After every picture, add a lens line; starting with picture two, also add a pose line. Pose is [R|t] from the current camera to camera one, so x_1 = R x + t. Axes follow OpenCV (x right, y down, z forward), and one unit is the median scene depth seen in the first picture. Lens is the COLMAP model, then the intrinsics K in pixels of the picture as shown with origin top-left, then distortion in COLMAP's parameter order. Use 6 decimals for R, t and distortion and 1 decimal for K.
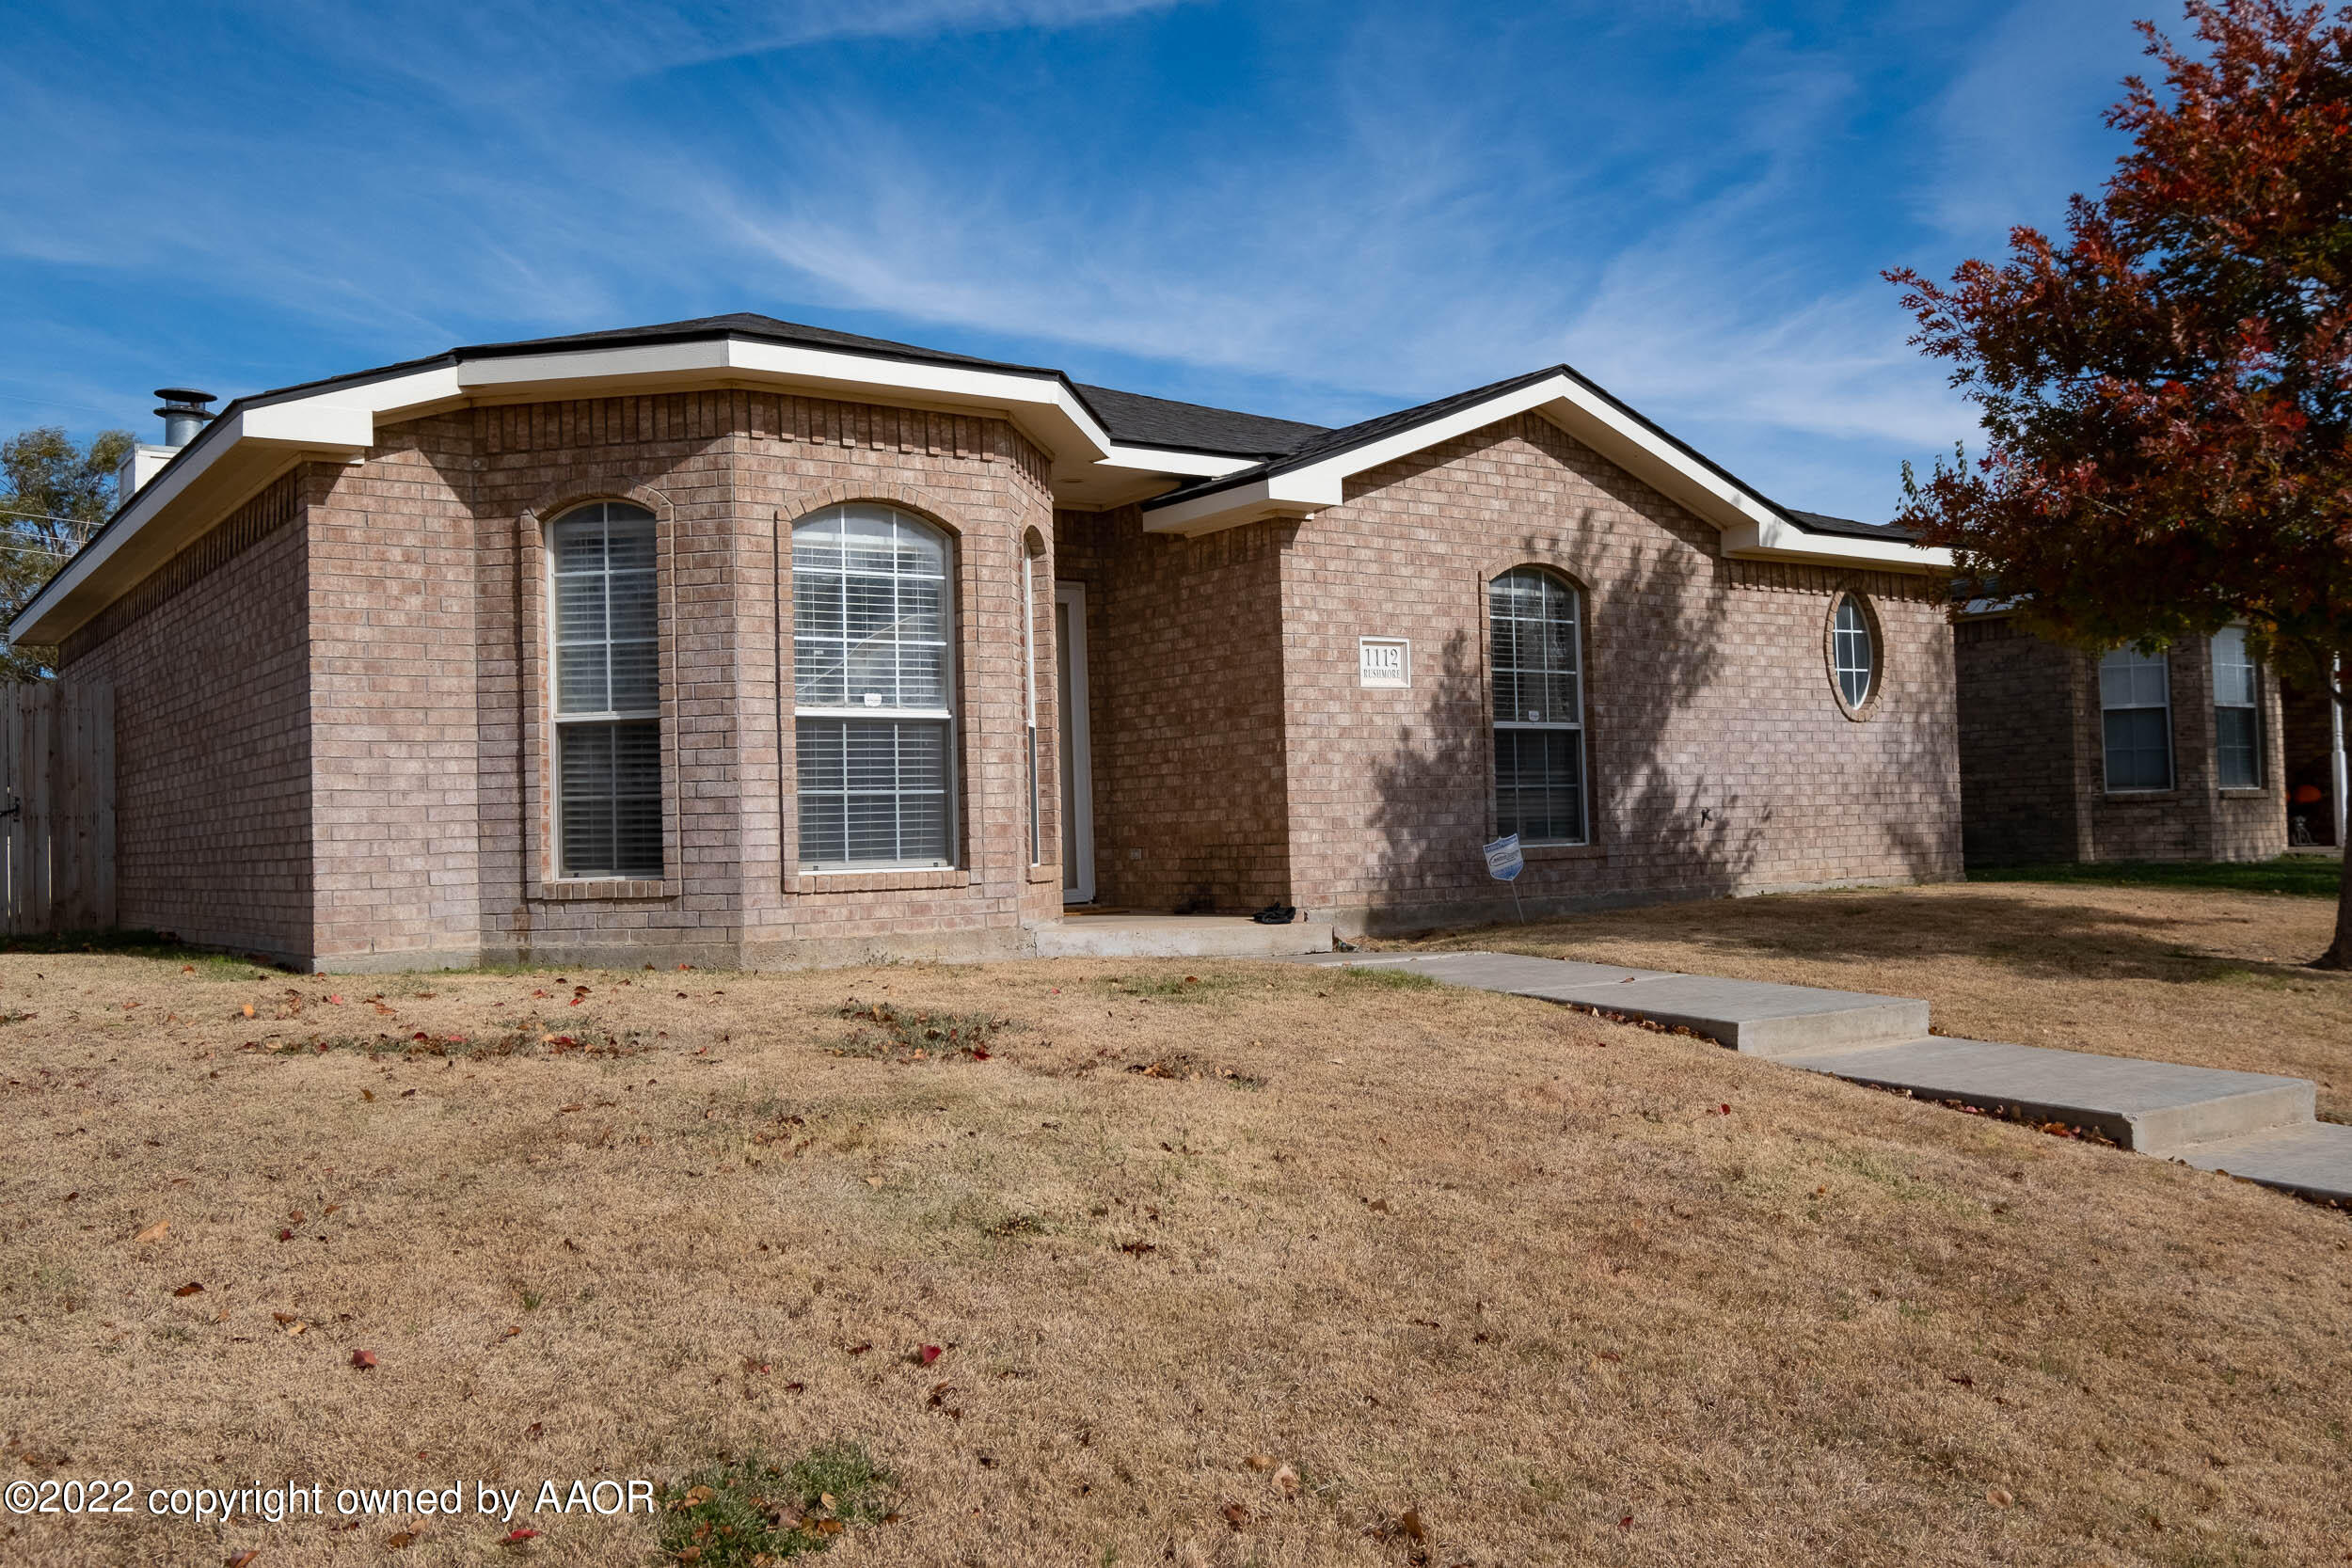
lens RADIAL K [[2006.6, 0, 1176.0], [0, 2006.6, 784.0], [0, 0, 1]] dist [-0.004252, 0.002262]
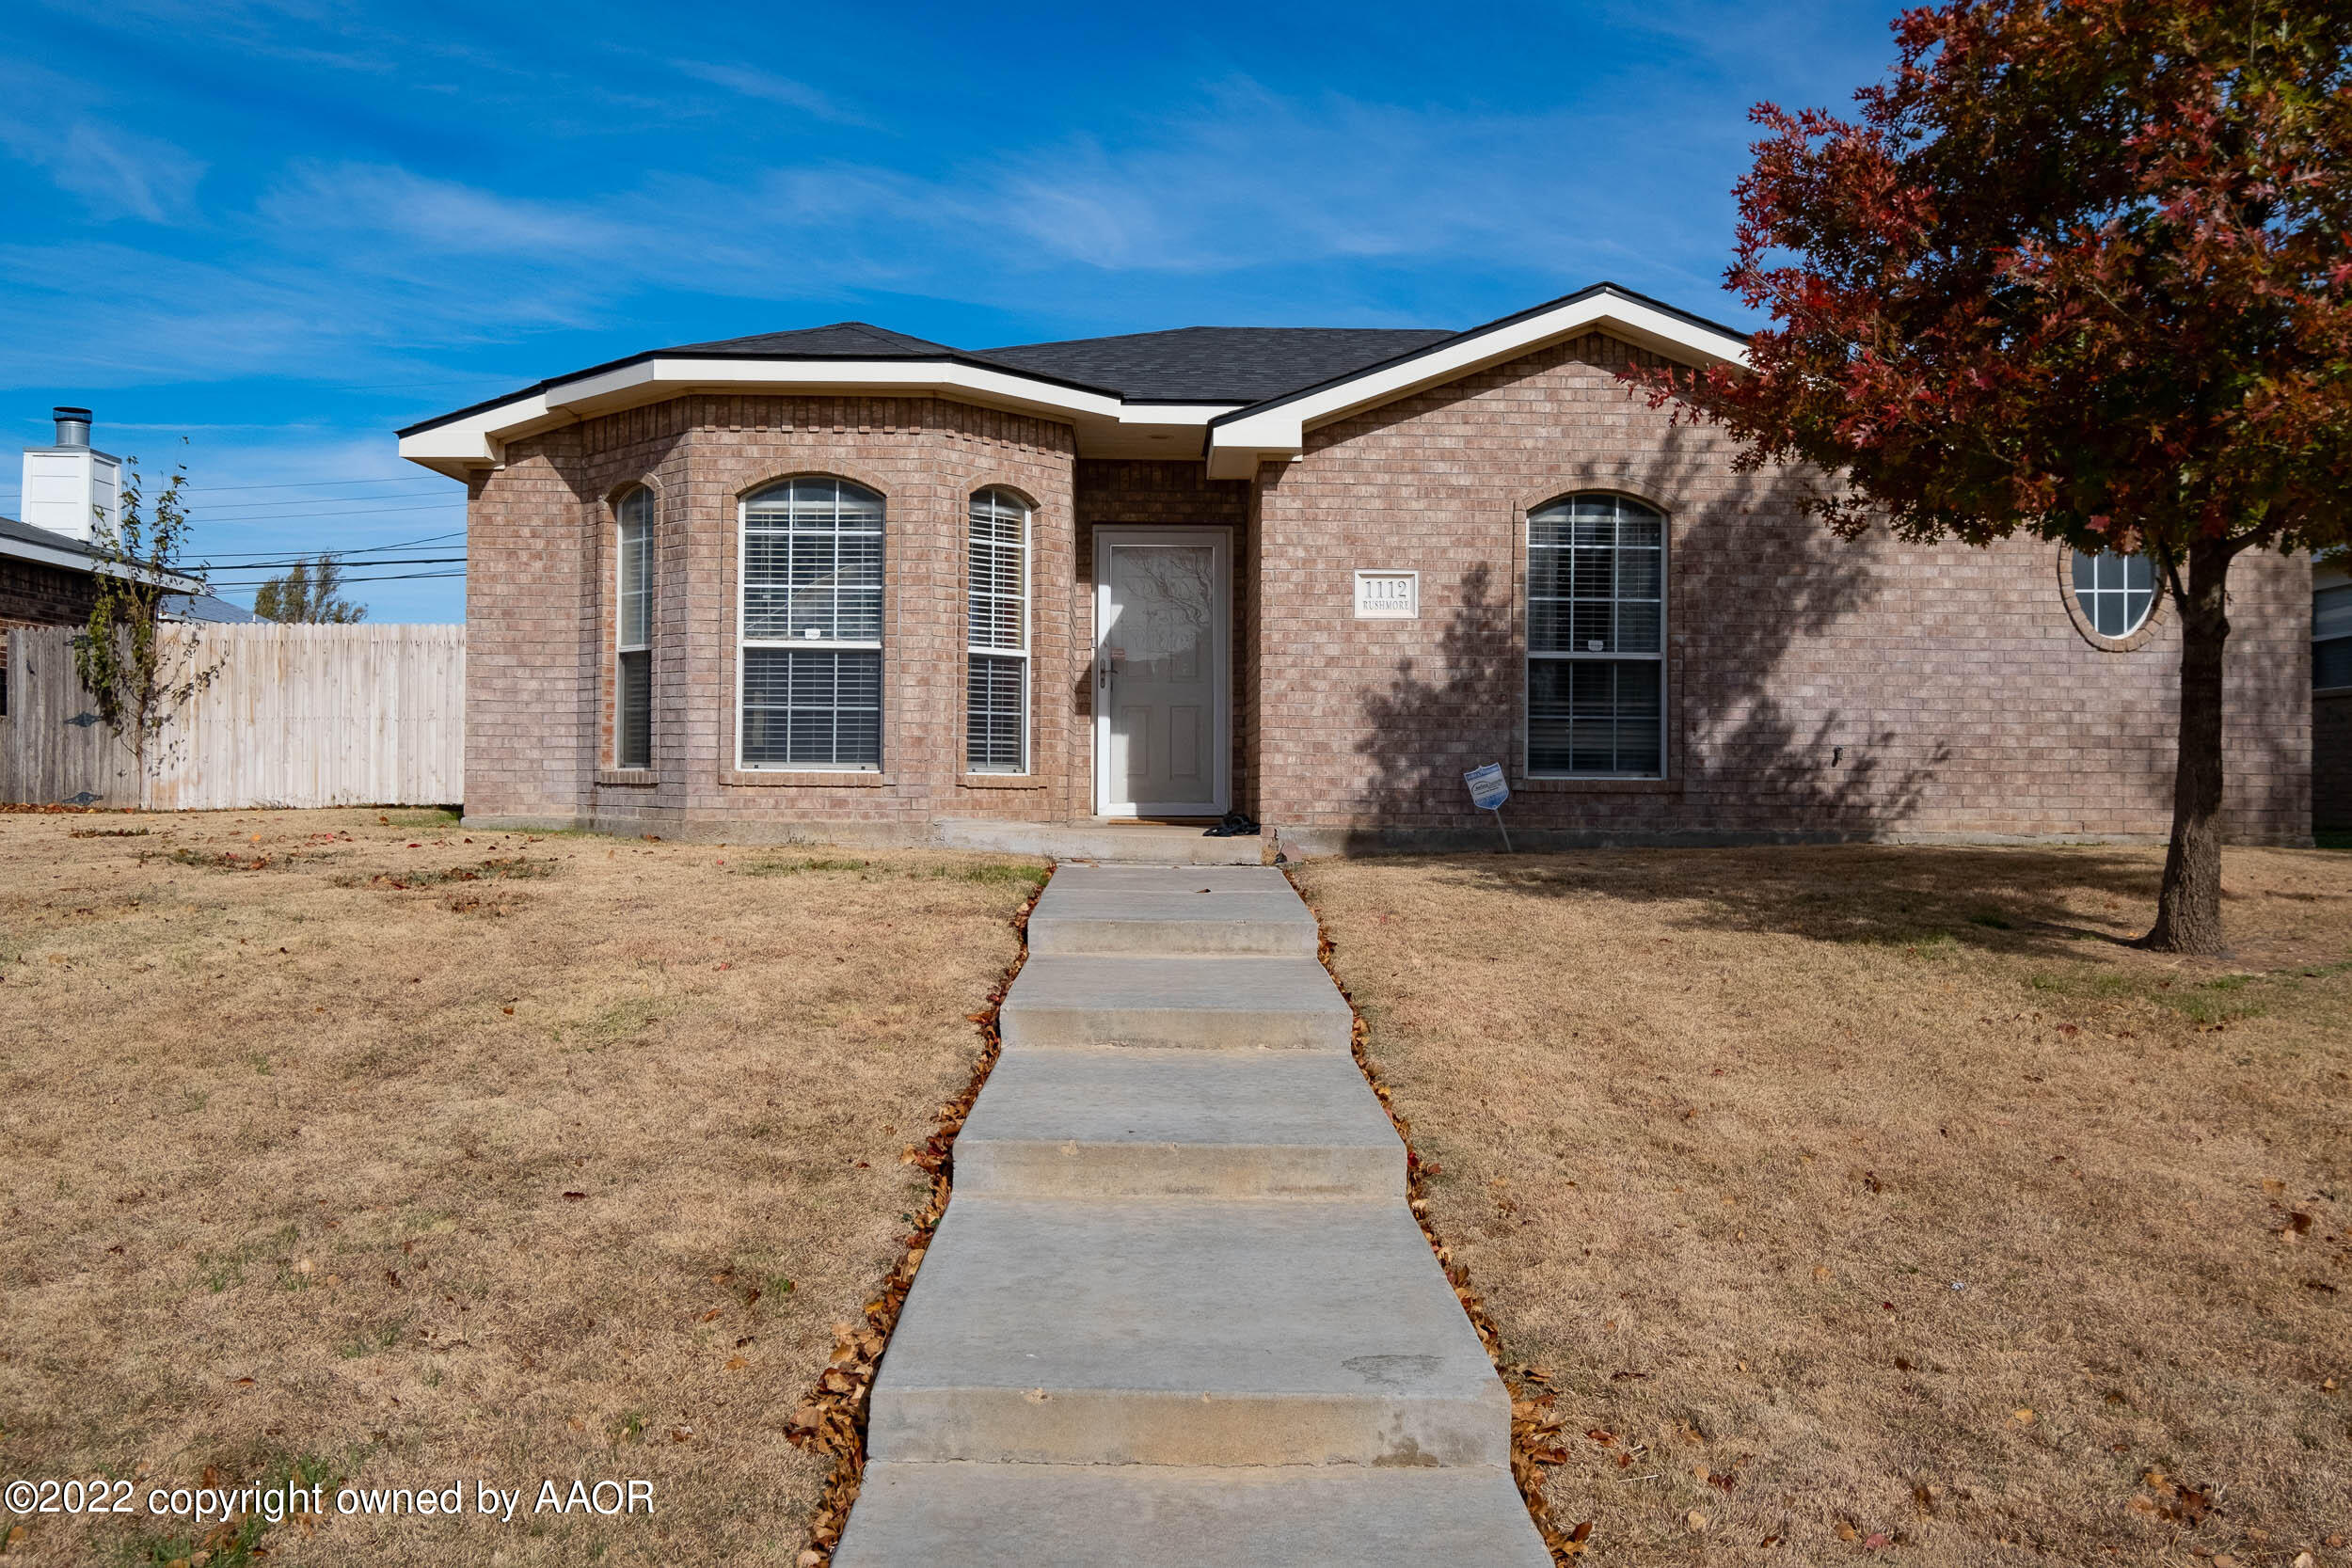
lens RADIAL K [[2006.6, 0, 1176.0], [0, 2006.6, 784.0], [0, 0, 1]] dist [-0.004252, 0.002262]
pose [[0.821212, 0.034859, -0.569557, 0.613421], [-0.017465, 0.999200, 0.035971, 0.002035], [0.570356, -0.019593, 0.821164, 0.084583]]
